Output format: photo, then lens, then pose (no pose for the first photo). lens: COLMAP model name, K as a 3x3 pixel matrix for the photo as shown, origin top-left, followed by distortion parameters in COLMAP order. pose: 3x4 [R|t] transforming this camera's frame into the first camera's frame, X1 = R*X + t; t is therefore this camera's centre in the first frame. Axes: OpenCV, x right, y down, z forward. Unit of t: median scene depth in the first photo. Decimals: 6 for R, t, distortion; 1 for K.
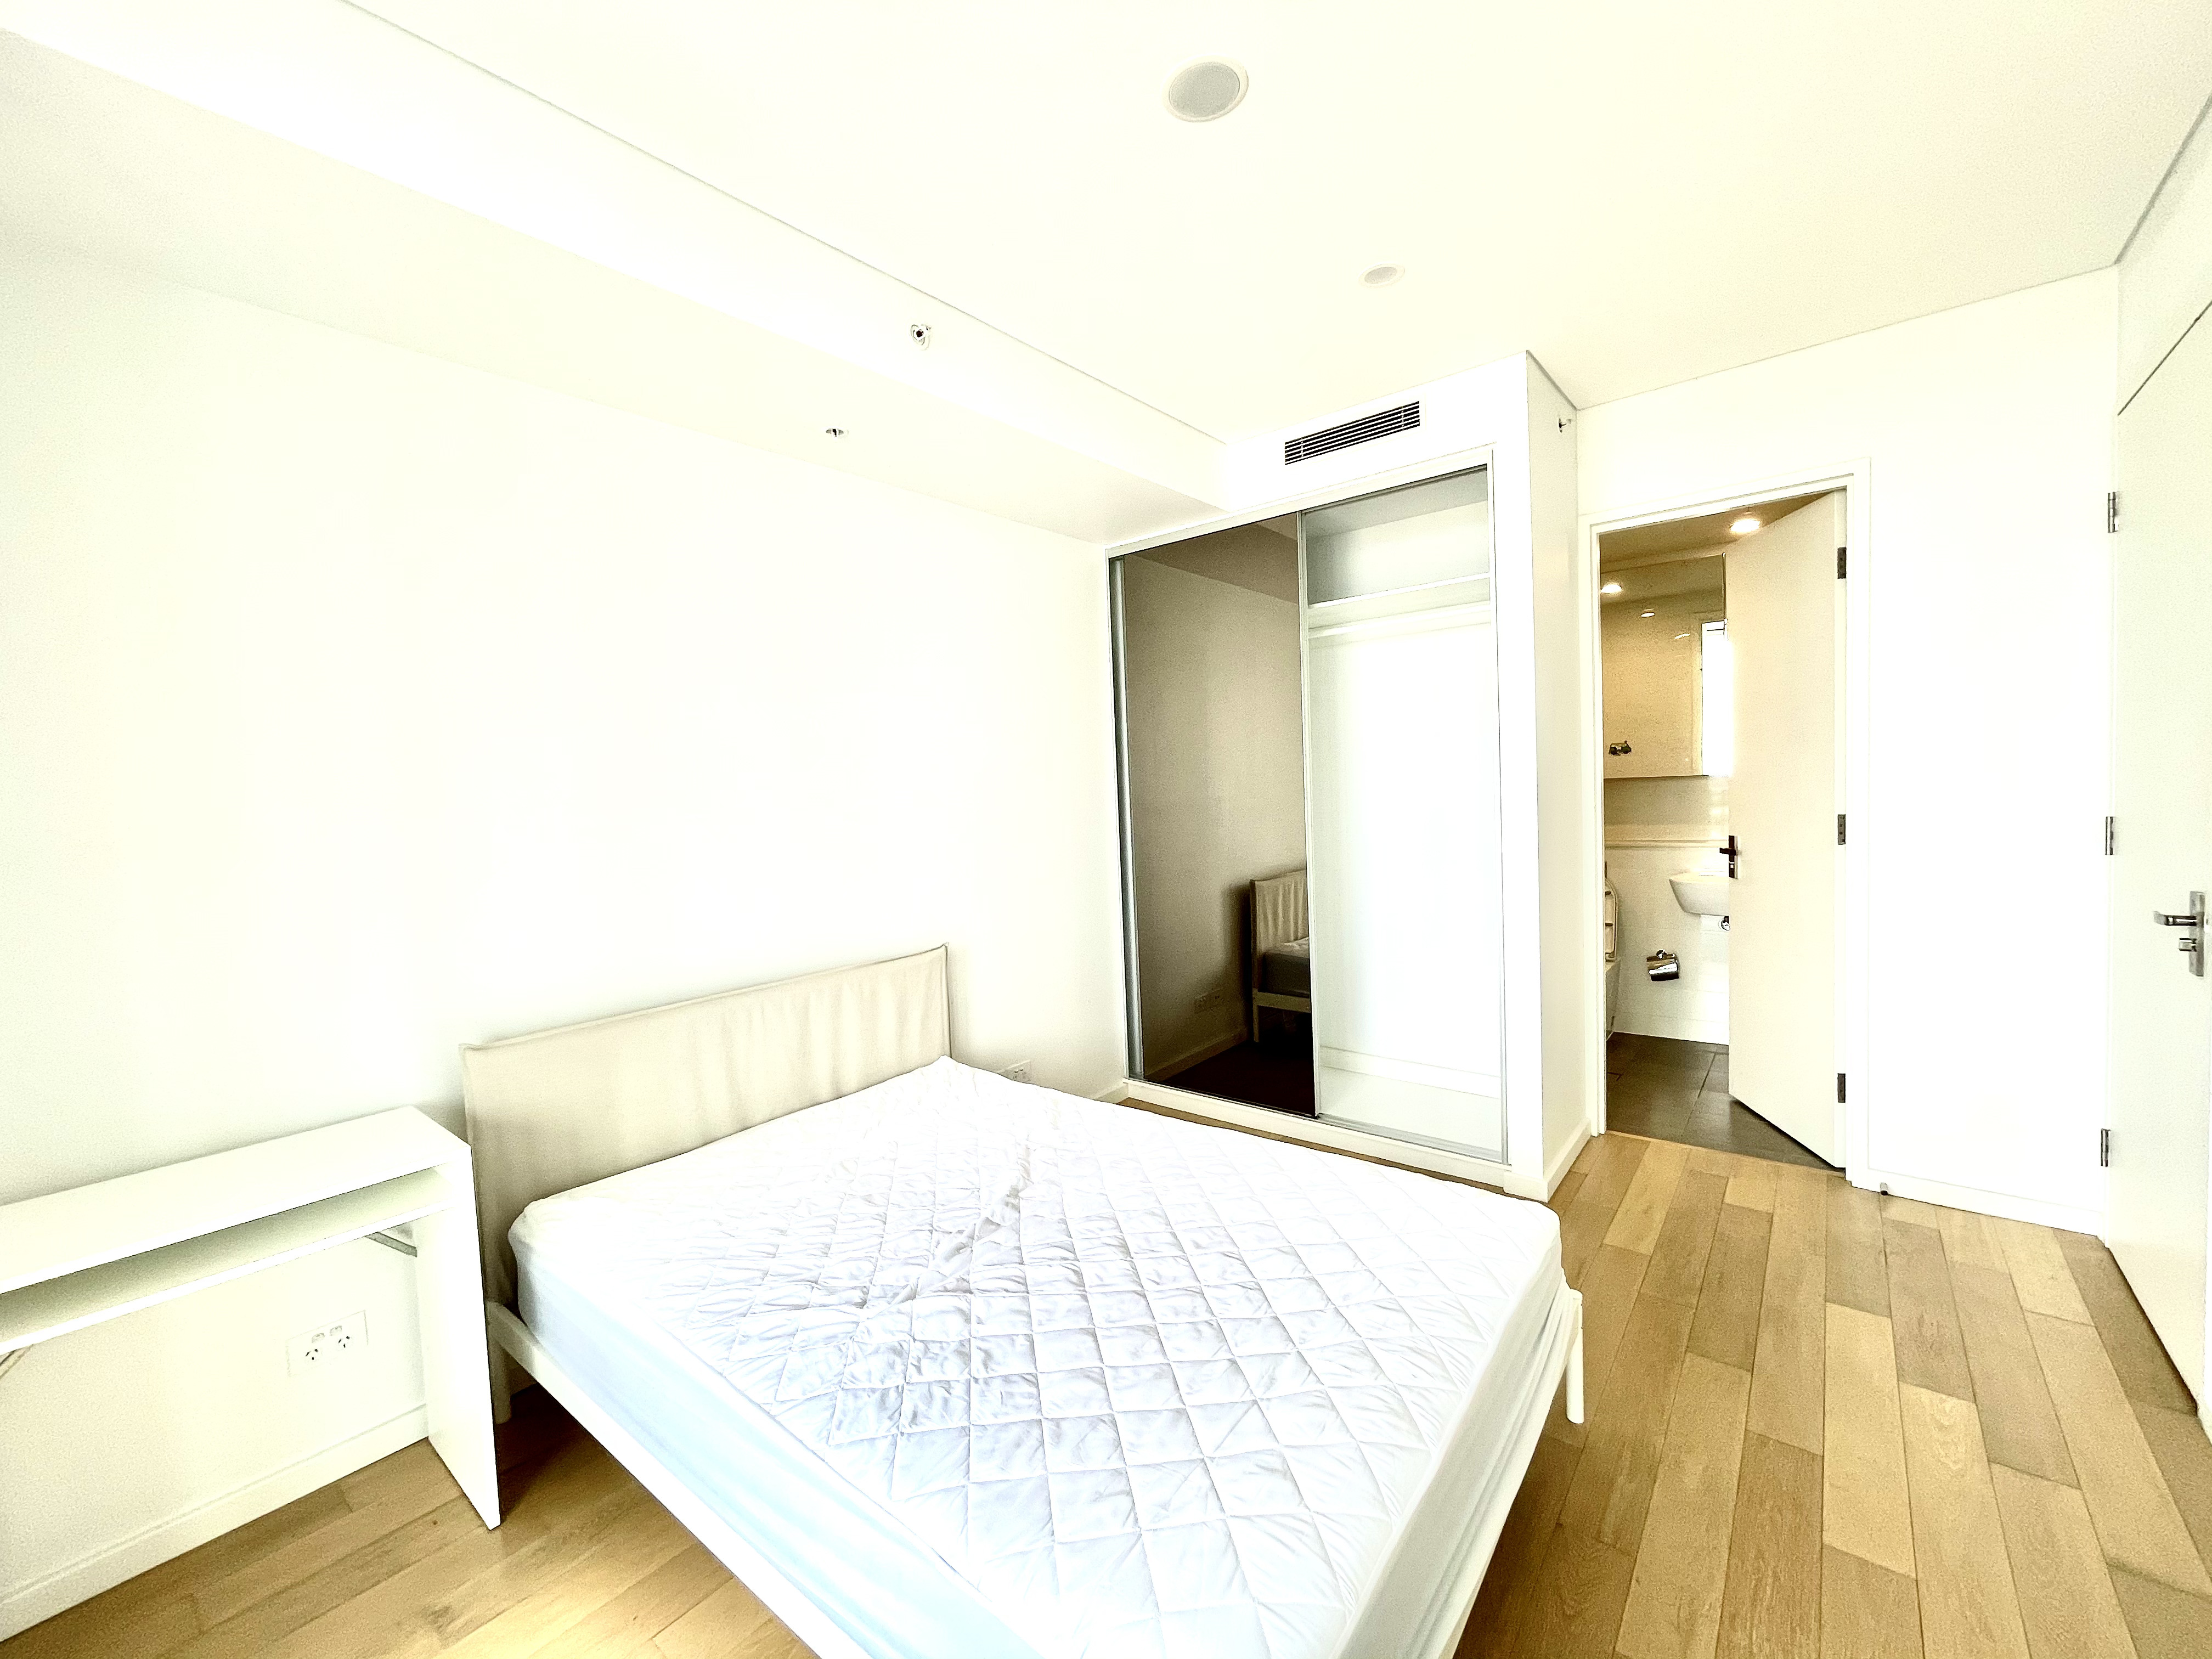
lens RADIAL K [[887.6, 0, 1106.0], [0, 887.6, 829.5], [0, 0, 1]] dist [-0.000040, 0.000211]
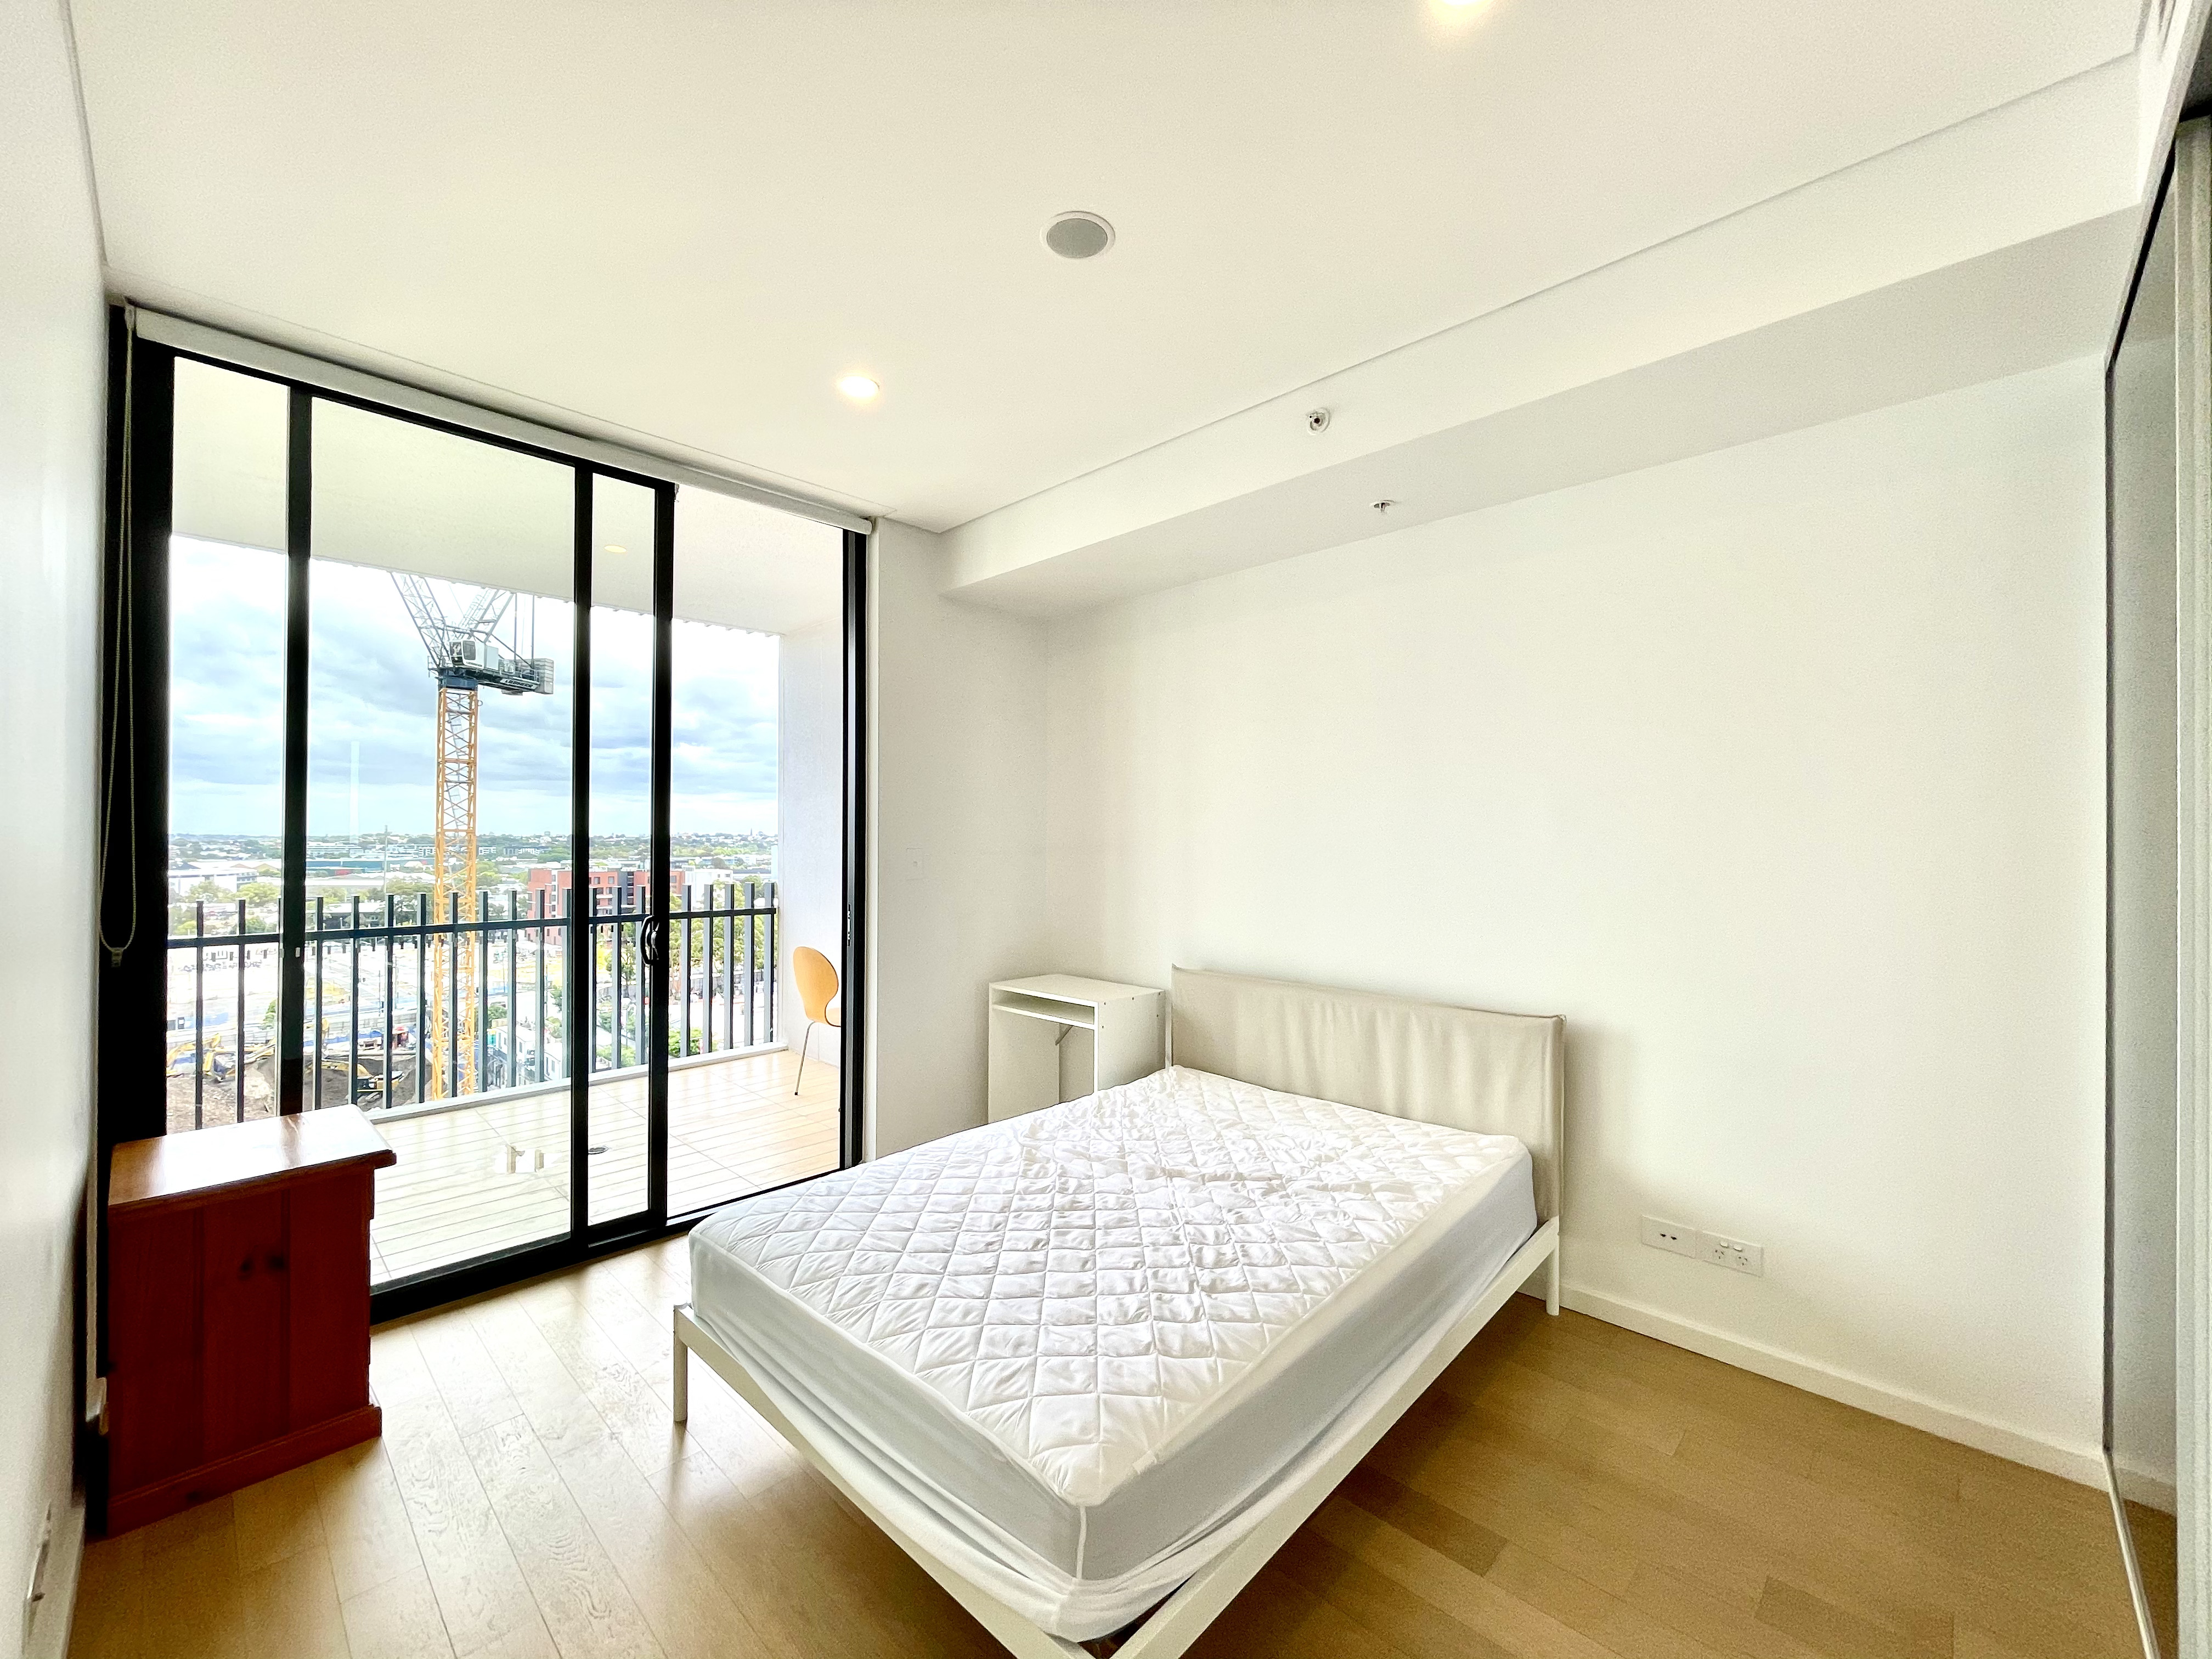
lens RADIAL K [[887.6, 0, 1106.0], [0, 887.6, 829.5], [0, 0, 1]] dist [-0.000040, 0.000211]
pose [[-0.086324, 0.023081, -0.996000, 1.327902], [-0.049457, 0.998400, 0.027423, -0.094049], [0.995039, 0.051627, -0.085044, 1.212864]]
